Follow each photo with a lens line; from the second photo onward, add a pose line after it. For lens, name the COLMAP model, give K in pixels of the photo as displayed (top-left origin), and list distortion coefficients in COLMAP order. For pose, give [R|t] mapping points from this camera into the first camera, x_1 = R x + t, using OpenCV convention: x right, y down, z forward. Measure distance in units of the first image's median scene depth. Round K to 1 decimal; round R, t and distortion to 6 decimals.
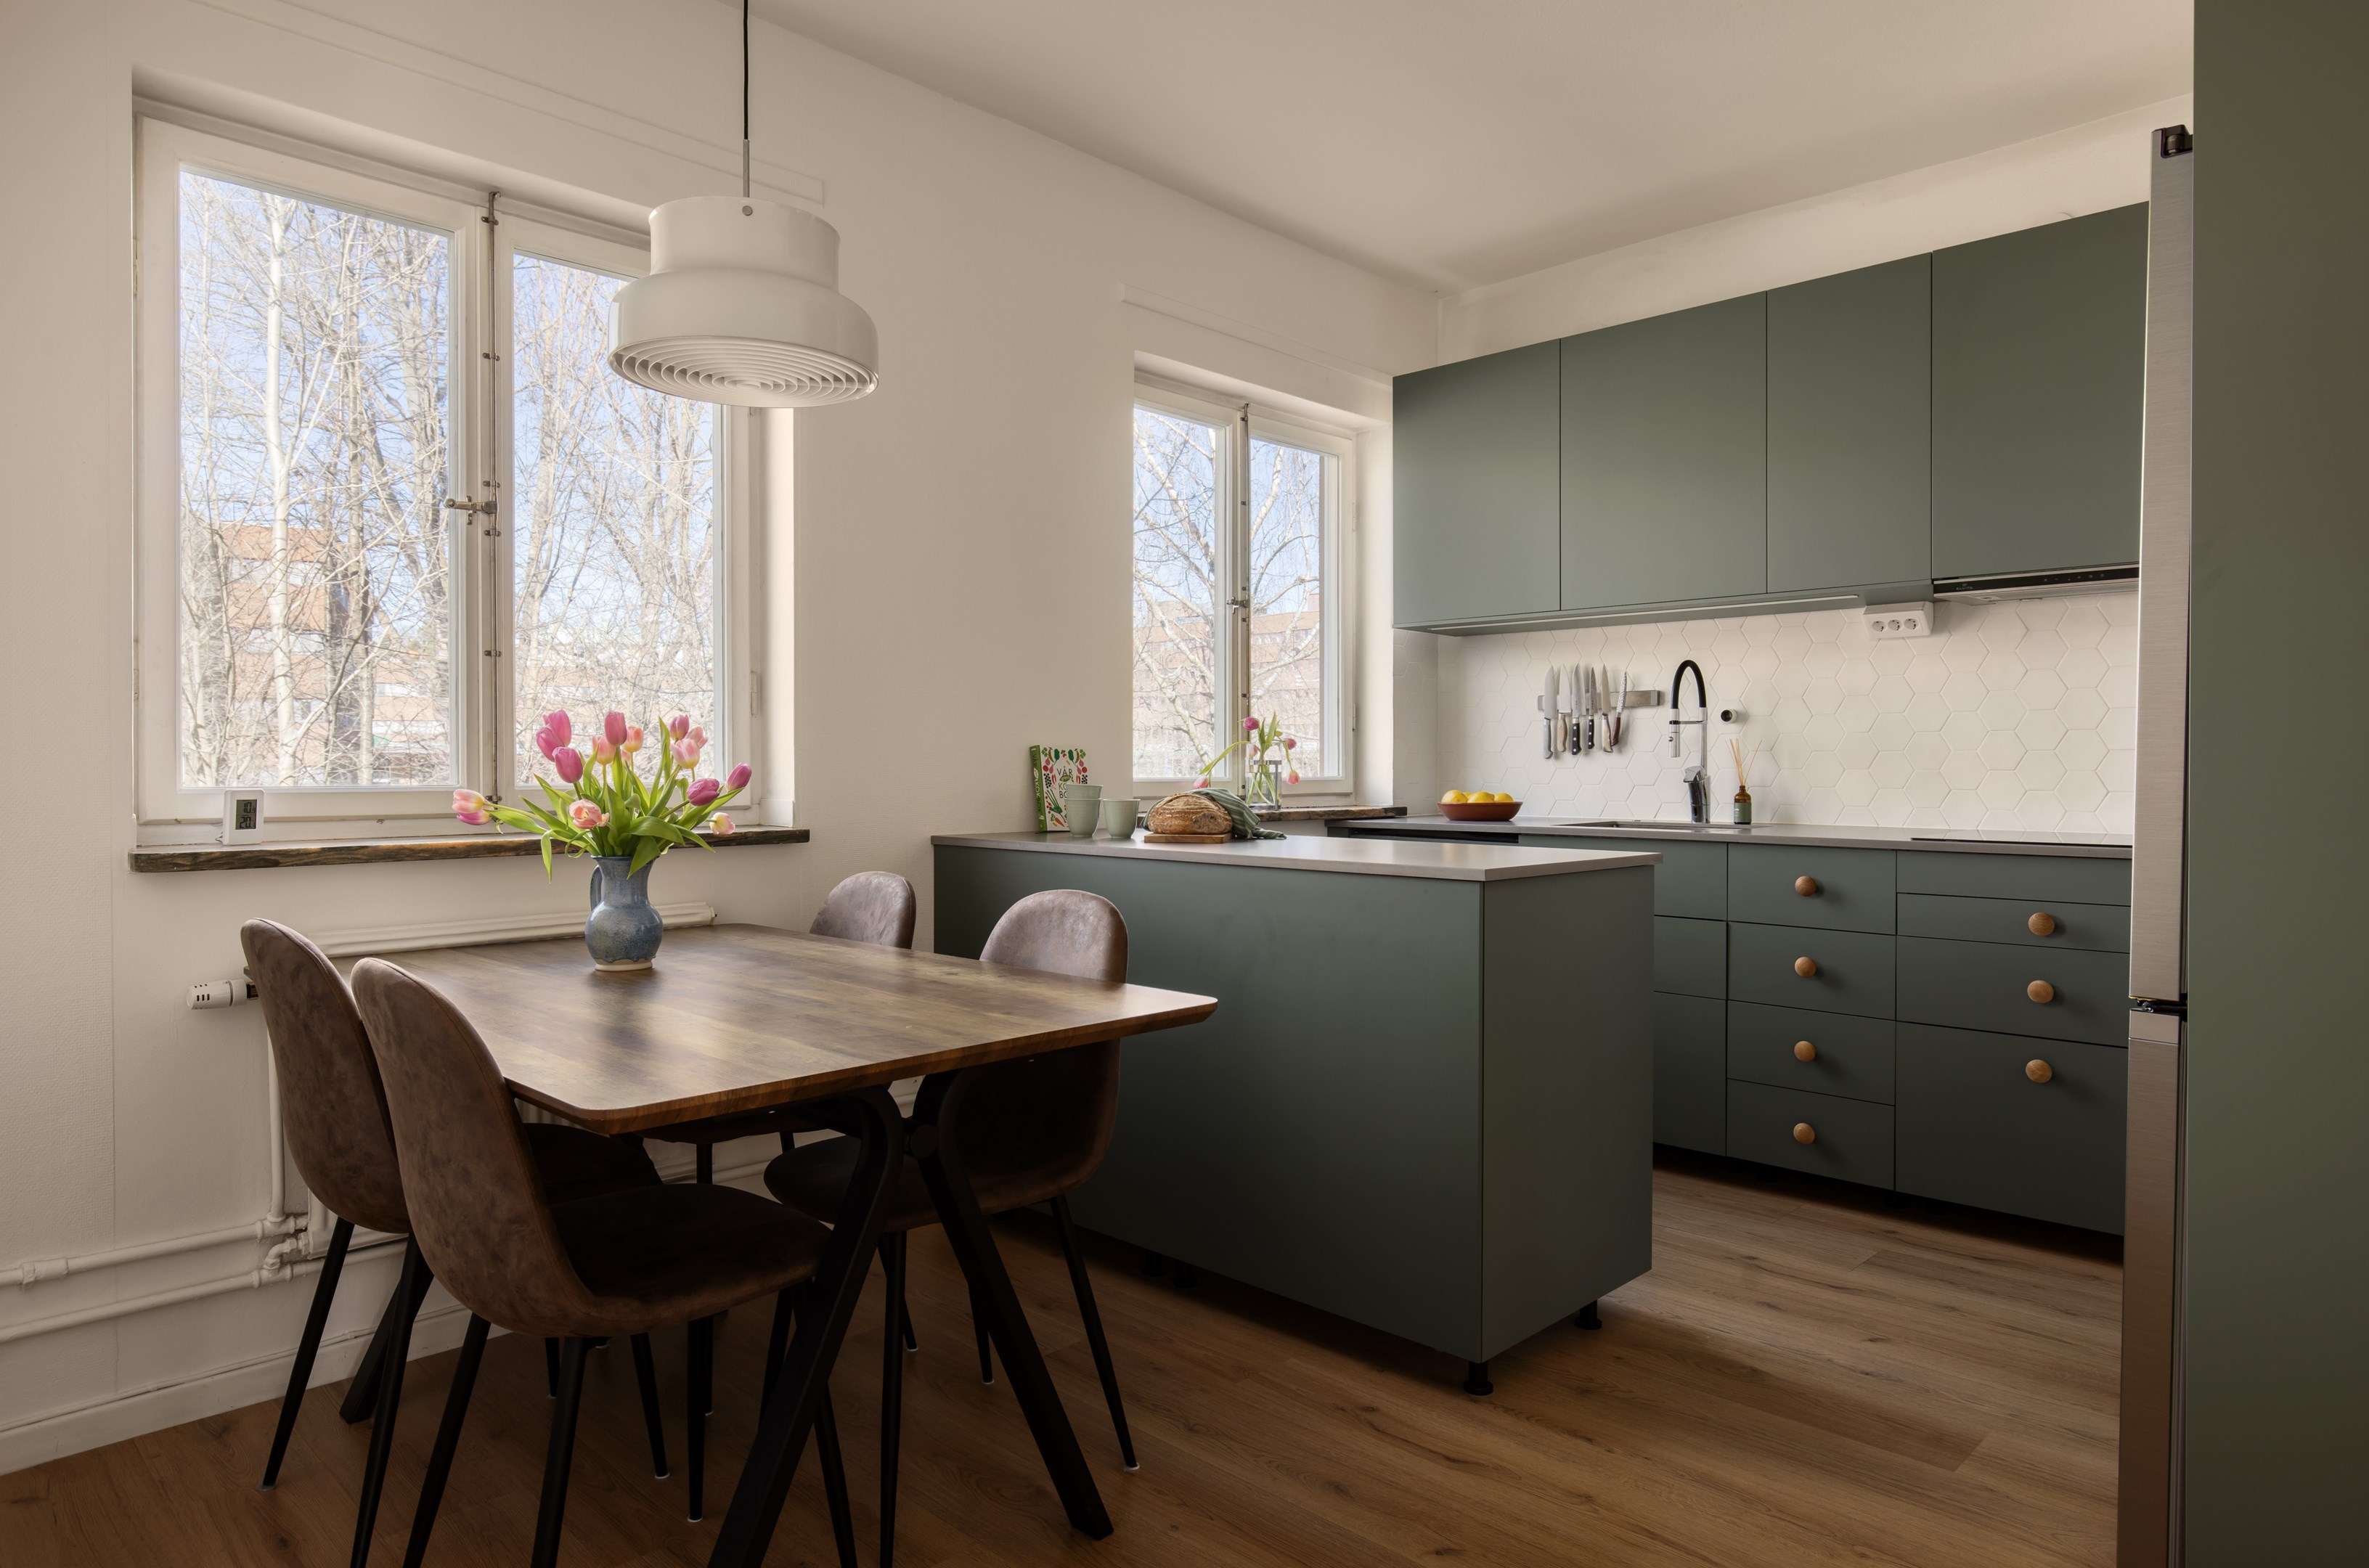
lens RADIAL K [[1391.9, 0, 1182.1], [0, 1391.9, 776.4], [0, 0, 1]] dist [-0.001301, -0.000336]
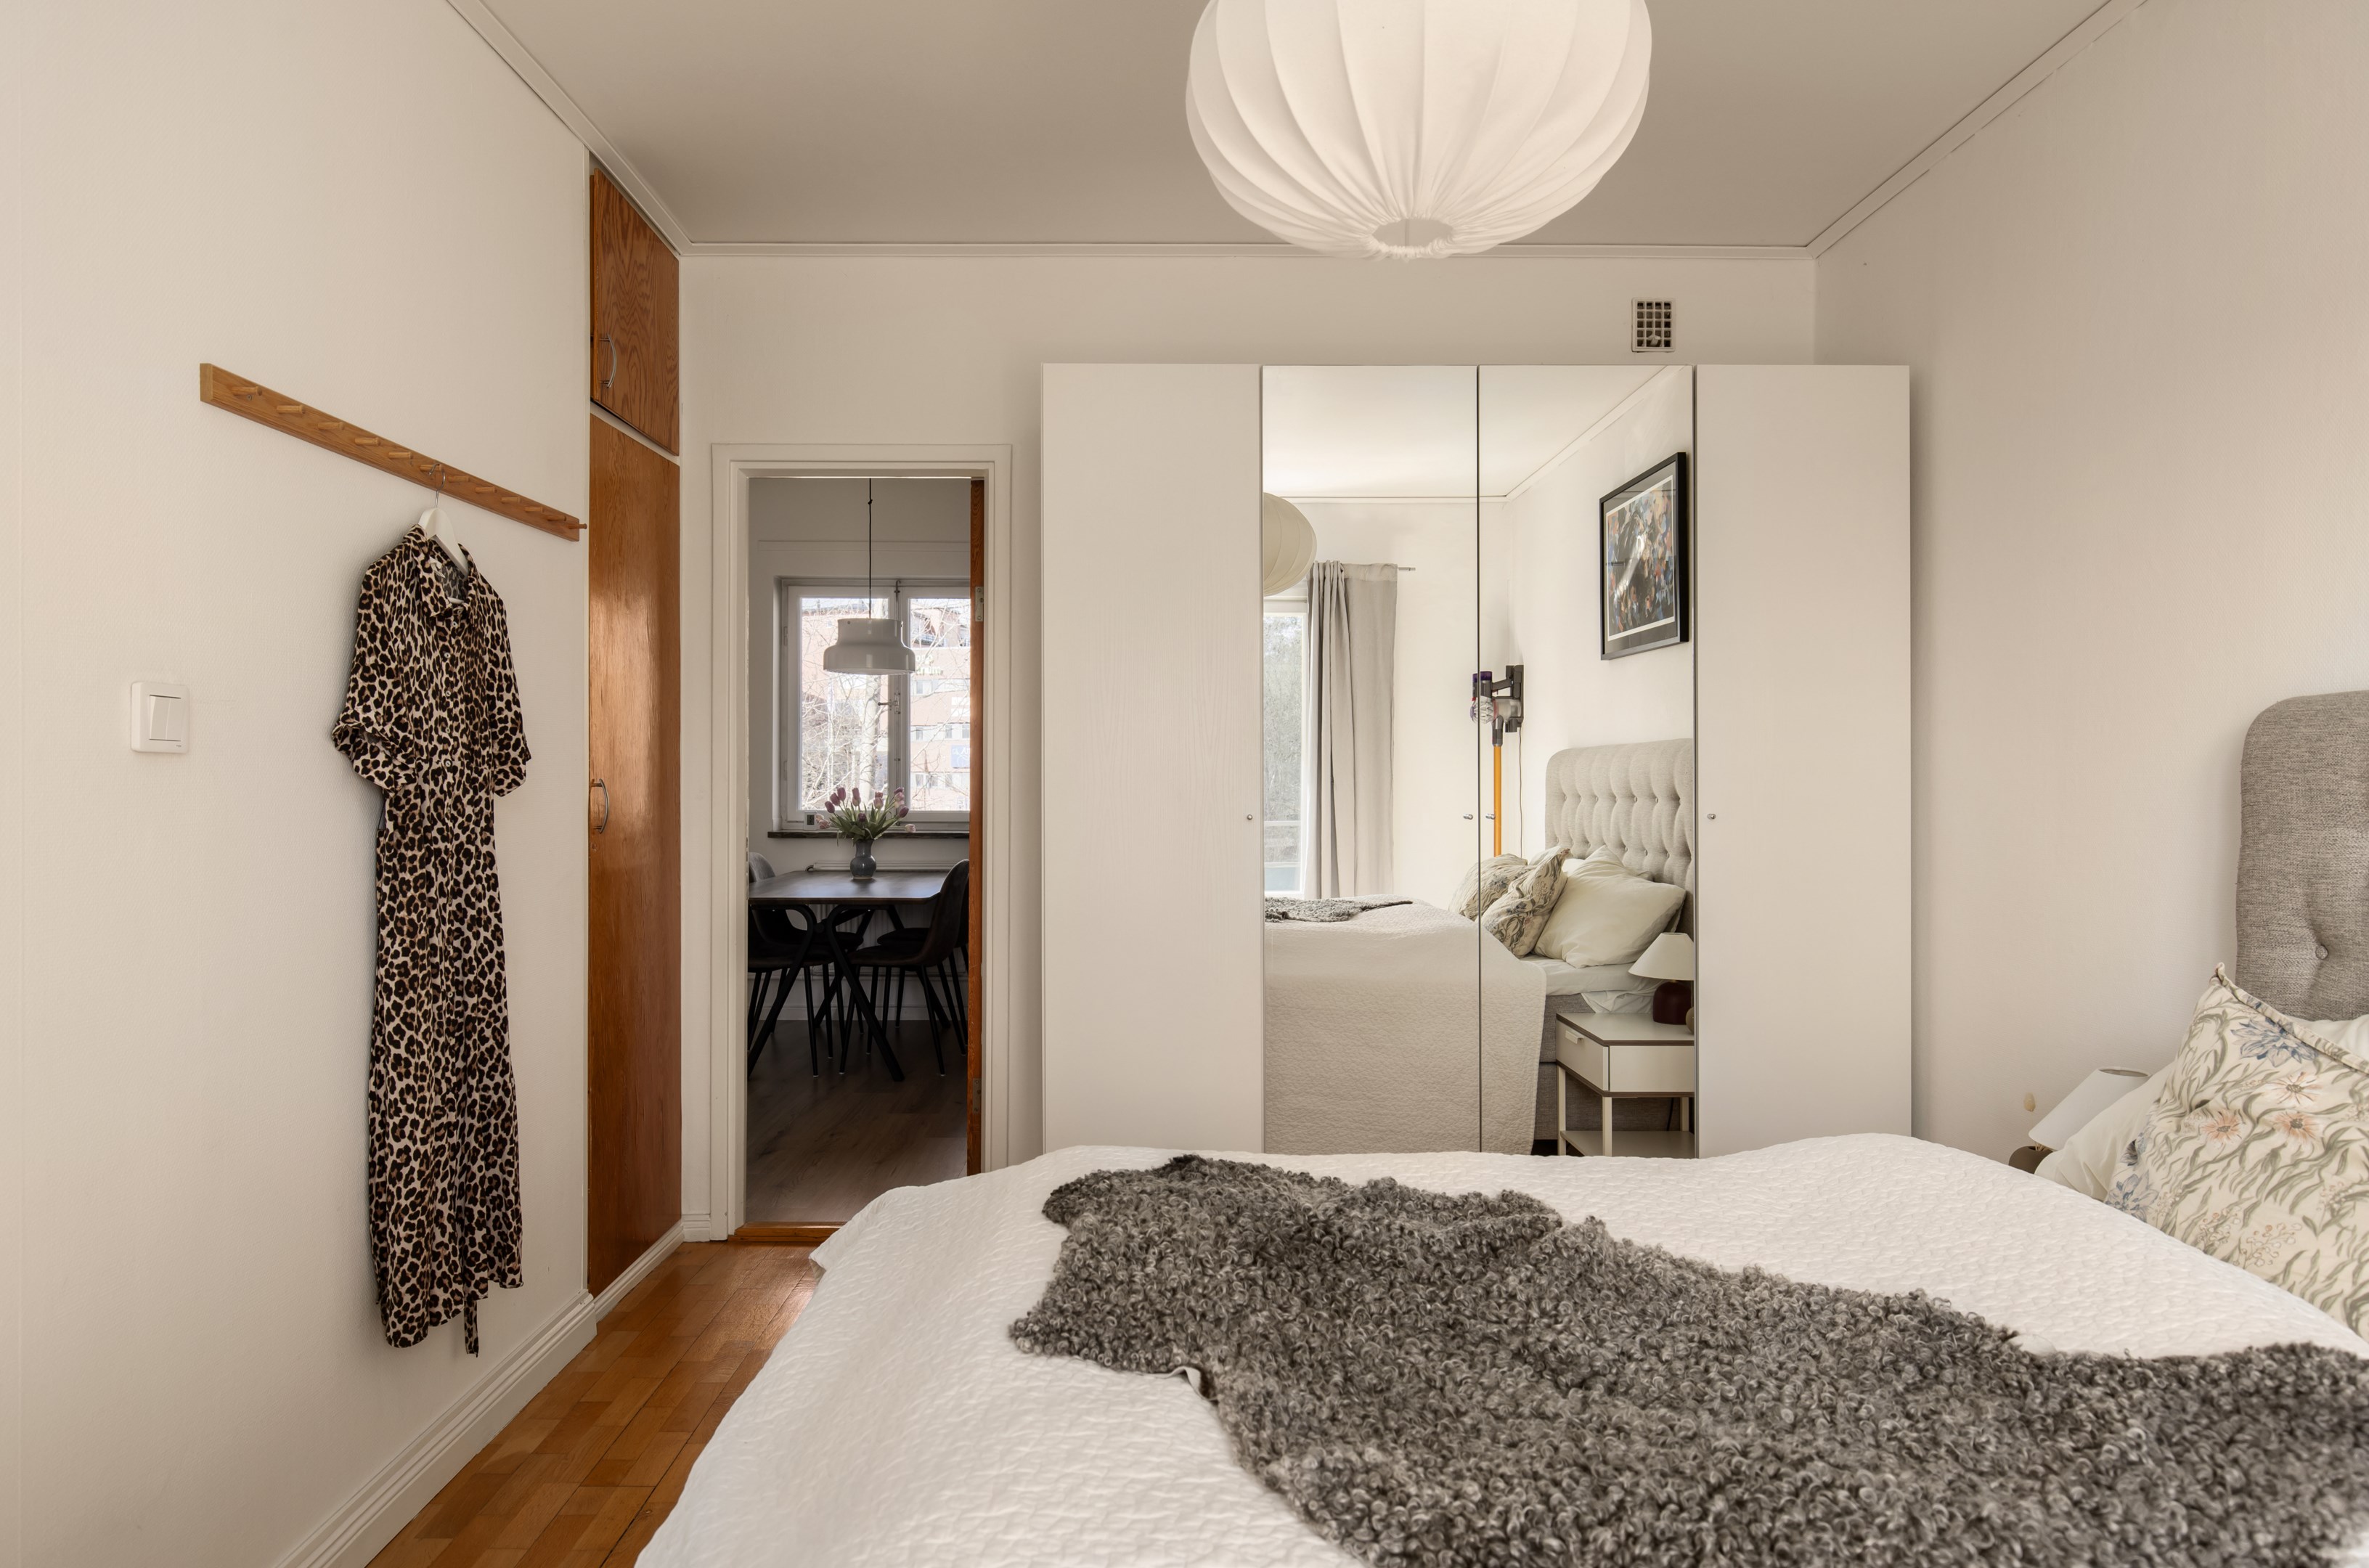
lens RADIAL K [[1391.9, 0, 1182.1], [0, 1391.9, 776.4], [0, 0, 1]] dist [-0.001301, -0.000336]
pose [[0.706911, 0.001858, -0.707300, 1.160054], [-0.008862, 0.999941, -0.006230, -0.031303], [0.707247, 0.010672, 0.706886, -0.290387]]
